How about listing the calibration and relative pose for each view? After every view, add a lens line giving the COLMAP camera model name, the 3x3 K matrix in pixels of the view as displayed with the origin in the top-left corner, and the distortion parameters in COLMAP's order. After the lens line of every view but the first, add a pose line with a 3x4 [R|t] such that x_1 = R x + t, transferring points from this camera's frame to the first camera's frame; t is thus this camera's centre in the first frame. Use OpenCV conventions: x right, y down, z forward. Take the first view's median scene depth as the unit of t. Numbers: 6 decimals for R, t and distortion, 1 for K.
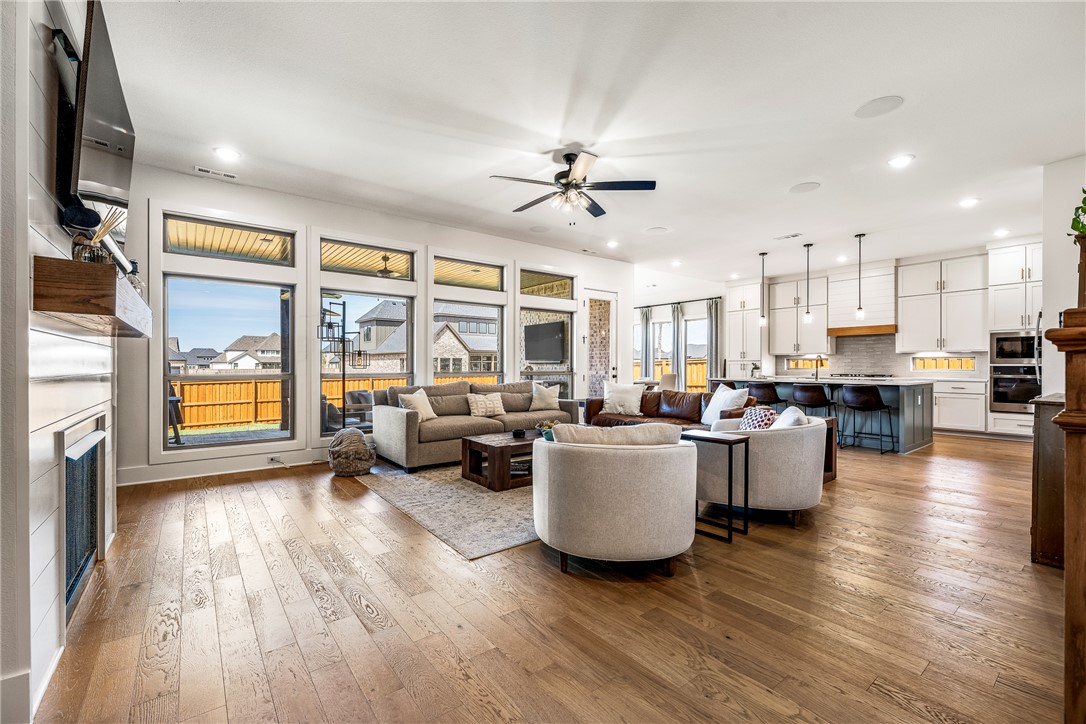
lens RADIAL K [[455.0, 0, 541.6], [0, 455.0, 367.0], [0, 0, 1]] dist [-0.001433, 0.000037]
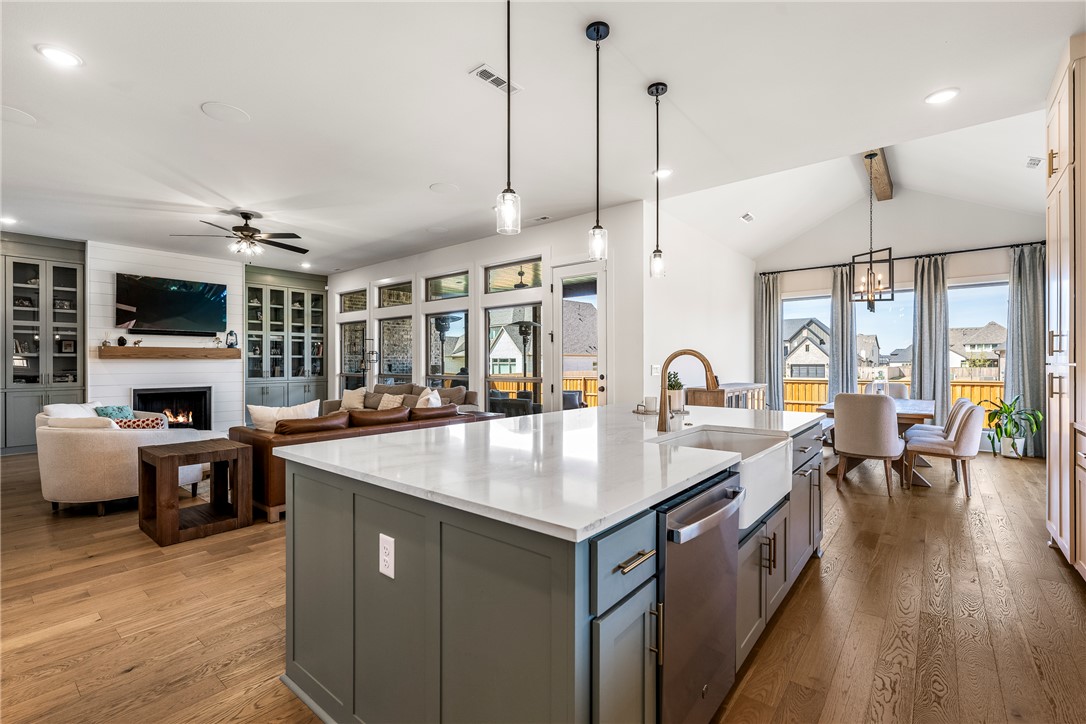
lens RADIAL K [[478.9, 0, 541.3], [0, 478.9, 363.0], [0, 0, 1]] dist [-0.000355, -0.000111]
pose [[0.223362, 0.000482, -0.974735, 0.794726], [-0.002673, 0.999996, -0.000118, -0.015925], [0.974732, 0.002632, 0.223362, 0.754599]]
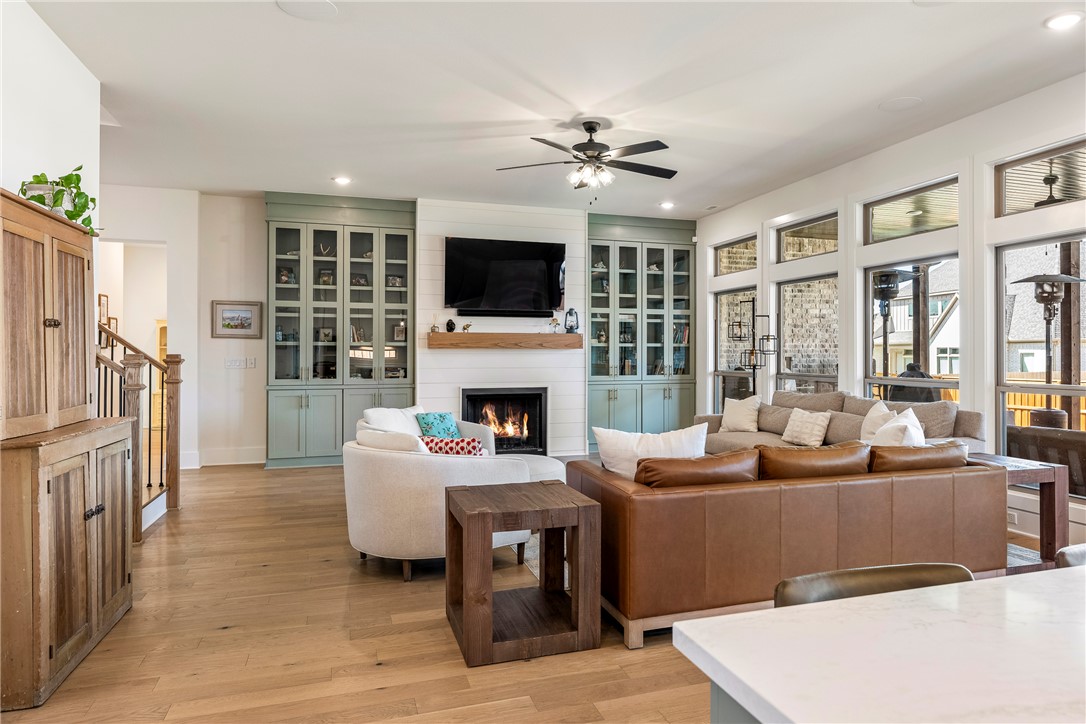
lens RADIAL K [[697.3, 0, 543.0], [0, 697.3, 362.0], [0, 0, 1]] dist [-0.001196, -0.000205]
pose [[-0.380440, 0.009693, -0.924755, 0.647242], [-0.004980, 0.999909, 0.012529, -0.015902], [0.924792, 0.009372, -0.380357, 0.702001]]
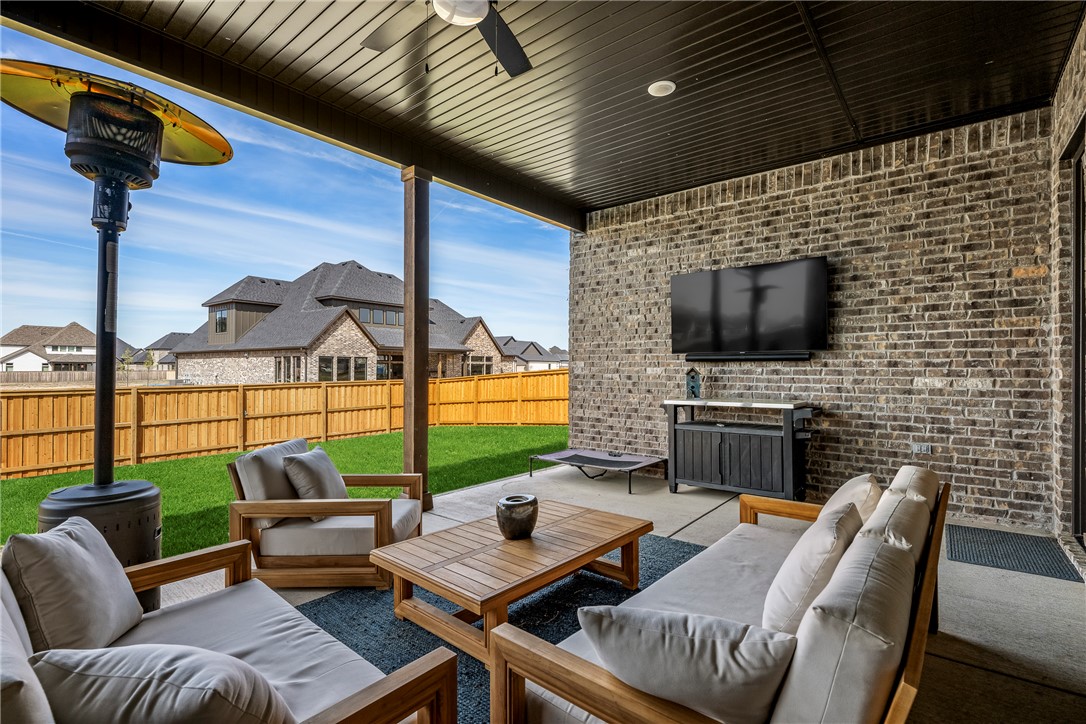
lens RADIAL K [[495.7, 0, 544.6], [0, 495.7, 364.7], [0, 0, 1]] dist [-0.000792, -0.000205]
pose [[0.974702, 0.005041, 0.223451, -0.332864], [-0.002844, 0.999944, -0.010153, 0.000436], [-0.223489, 0.009260, 0.974662, 0.695936]]
